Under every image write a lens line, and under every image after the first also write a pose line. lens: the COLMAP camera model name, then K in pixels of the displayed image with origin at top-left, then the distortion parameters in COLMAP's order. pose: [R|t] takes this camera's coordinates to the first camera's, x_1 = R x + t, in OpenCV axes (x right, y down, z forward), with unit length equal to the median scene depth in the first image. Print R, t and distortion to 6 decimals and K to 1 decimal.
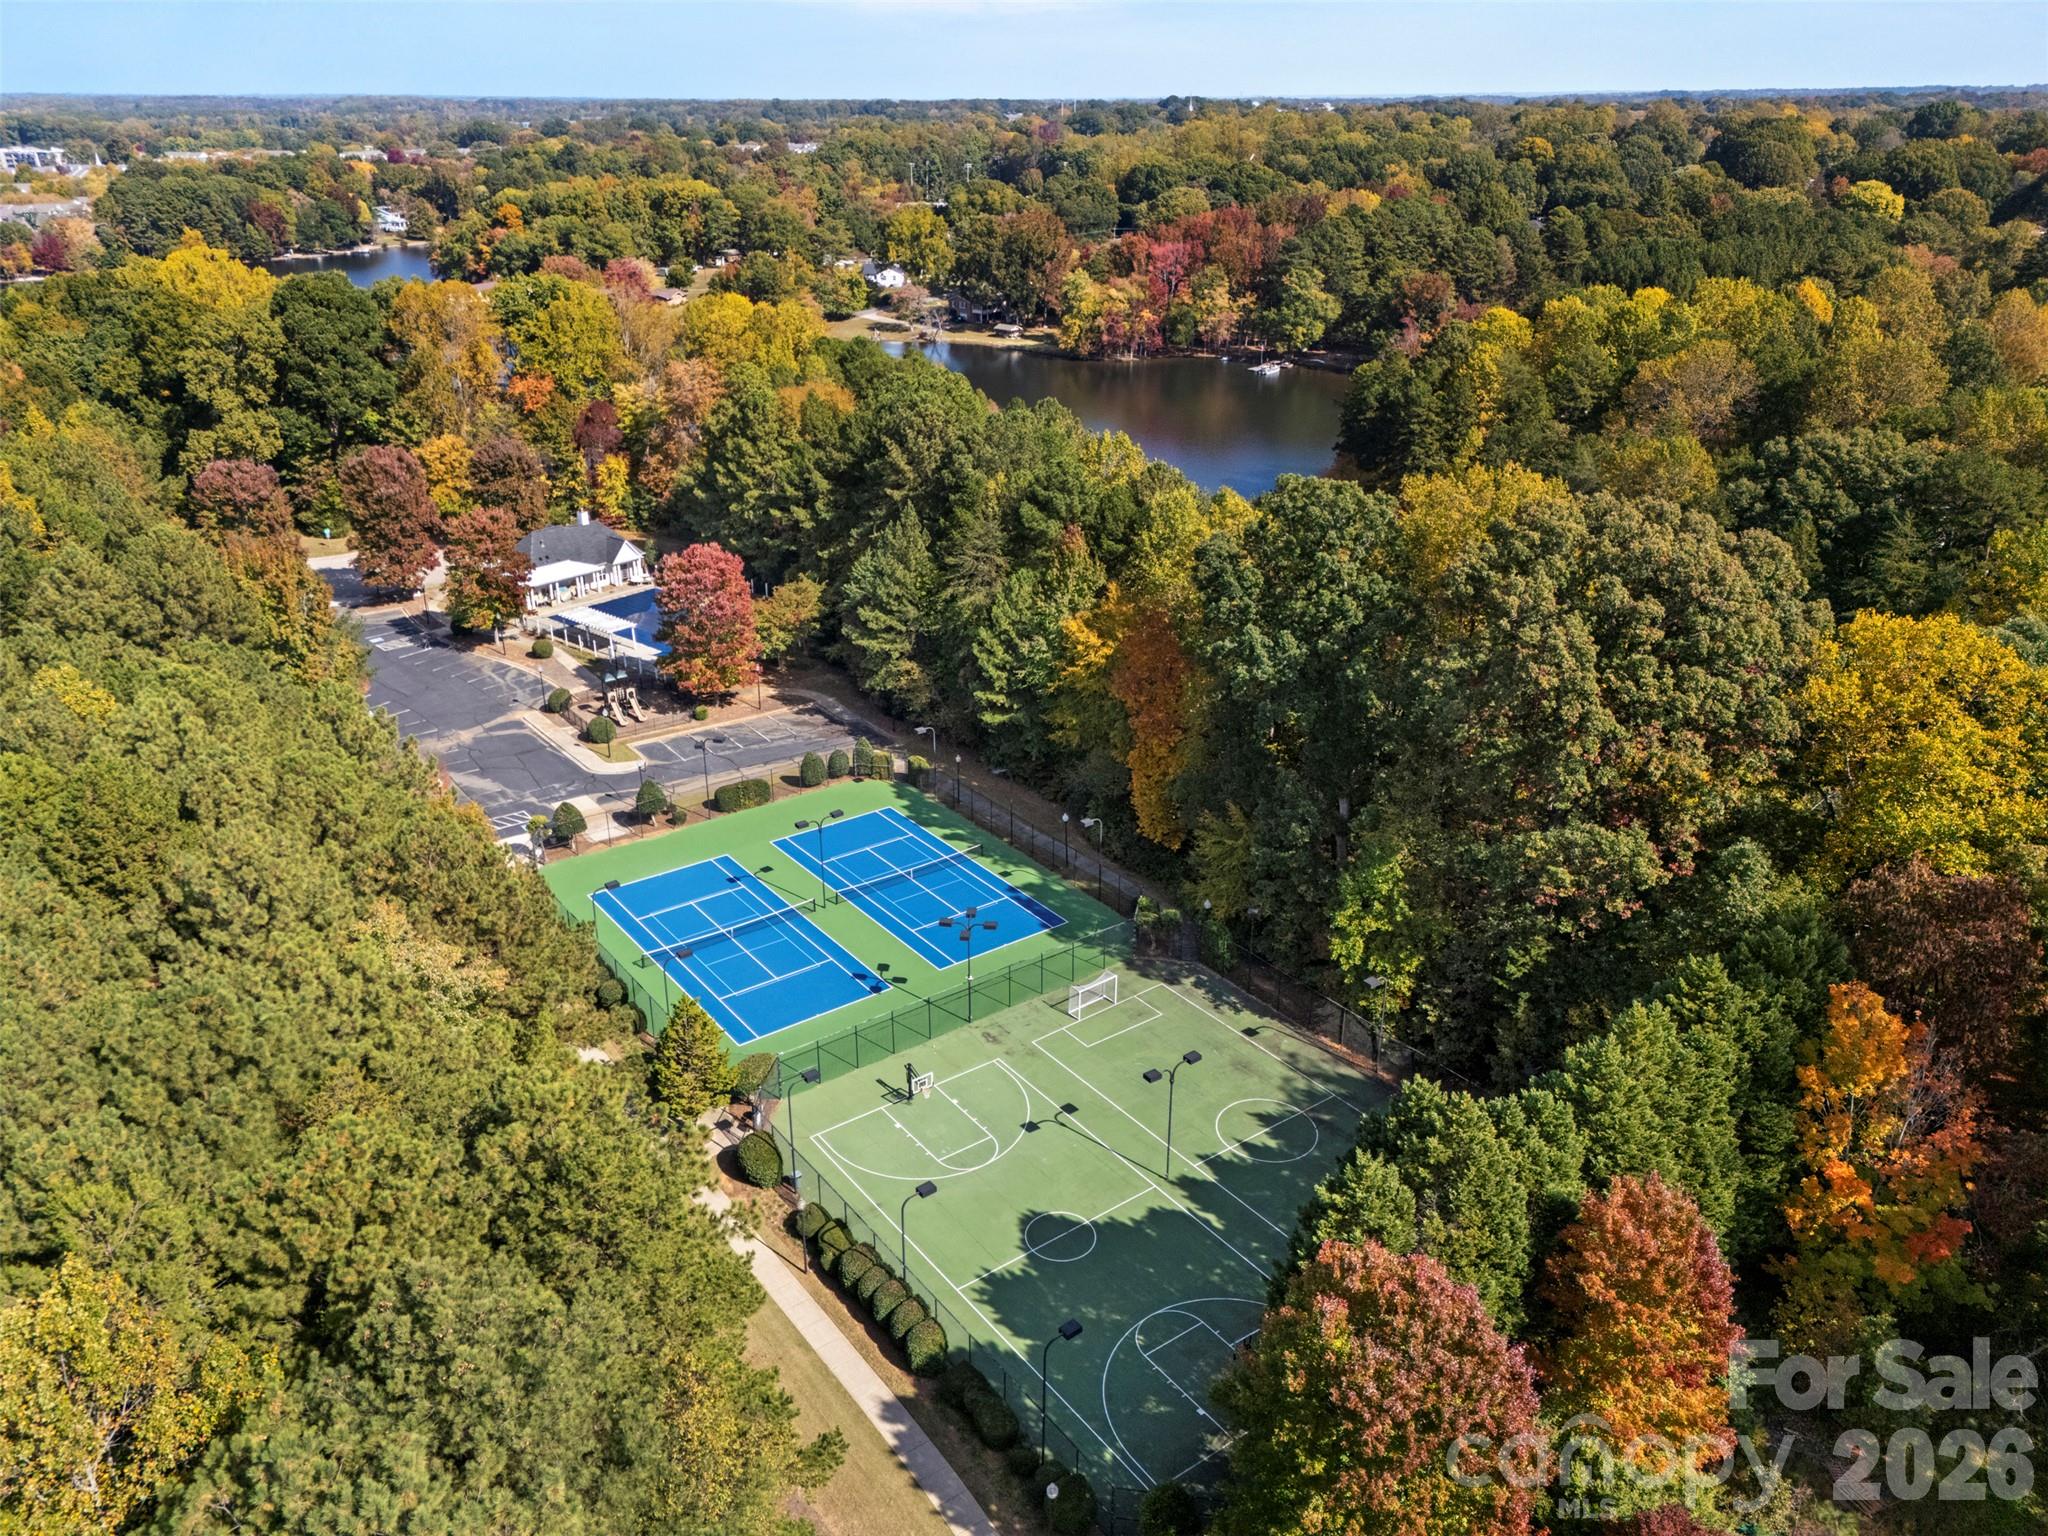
lens RADIAL K [[1497.5, 0, 1024.0], [0, 1497.5, 768.0], [0, 0, 1]] dist [0.010618, 0.004530]
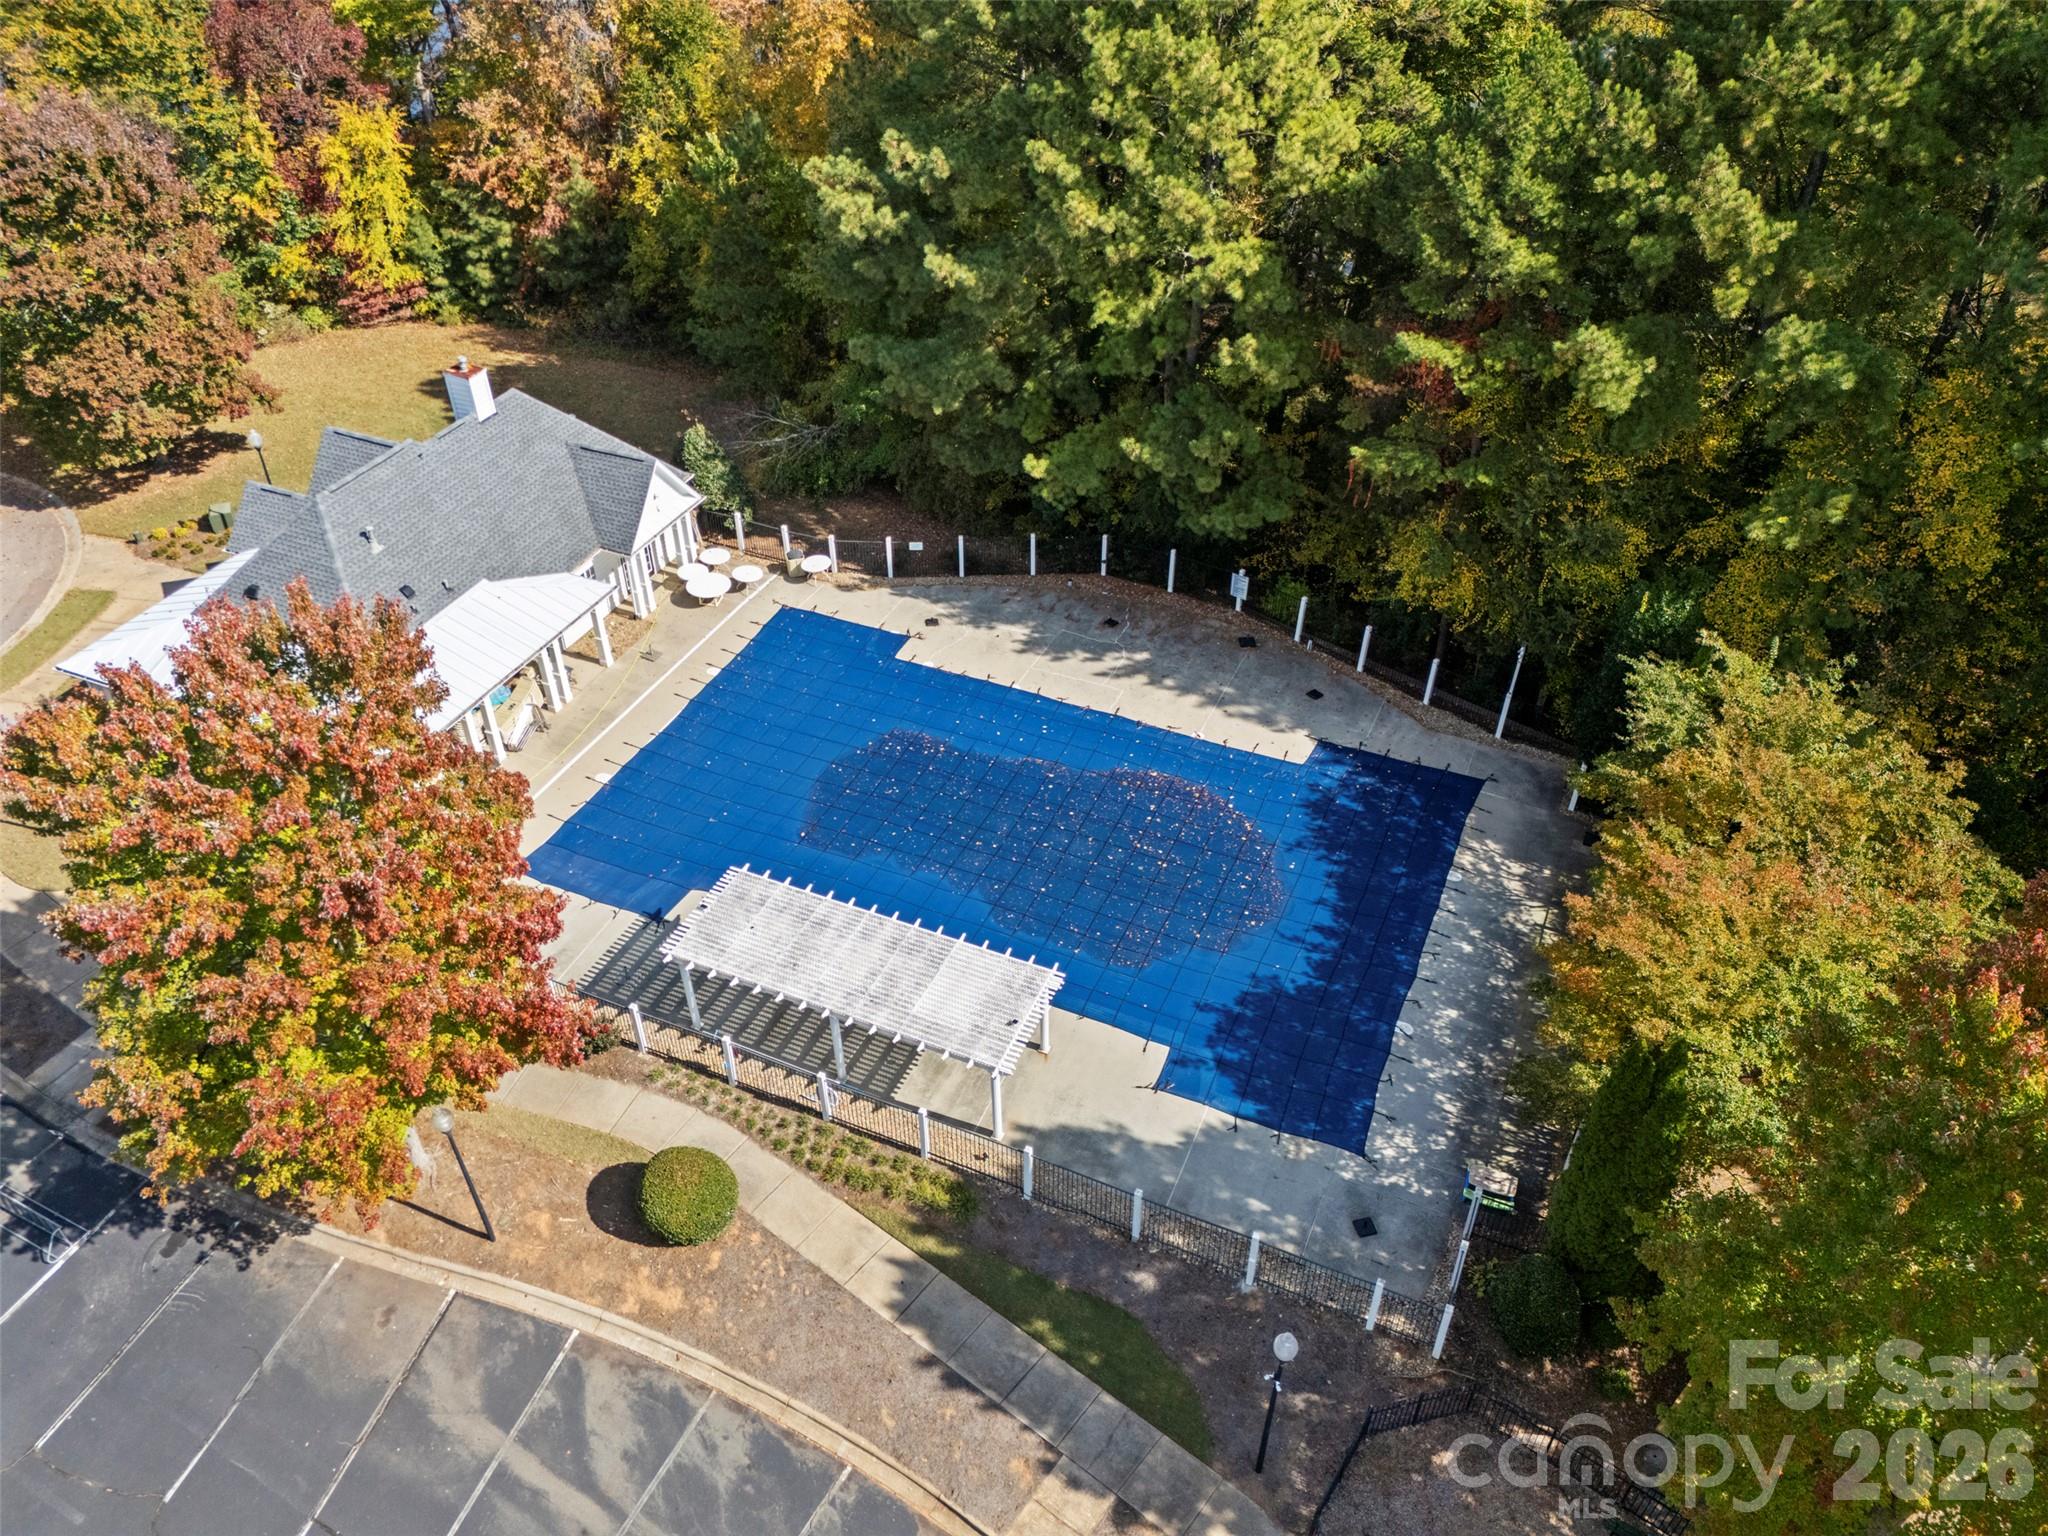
lens RADIAL K [[1497.5, 0, 1024.0], [0, 1497.5, 768.0], [0, 0, 1]] dist [0.010618, 0.004530]
pose [[0.955475, -0.185516, 0.229459, -0.588834], [0.117646, 0.952664, 0.280339, -0.357917], [-0.270604, -0.240862, 0.932072, 1.516250]]
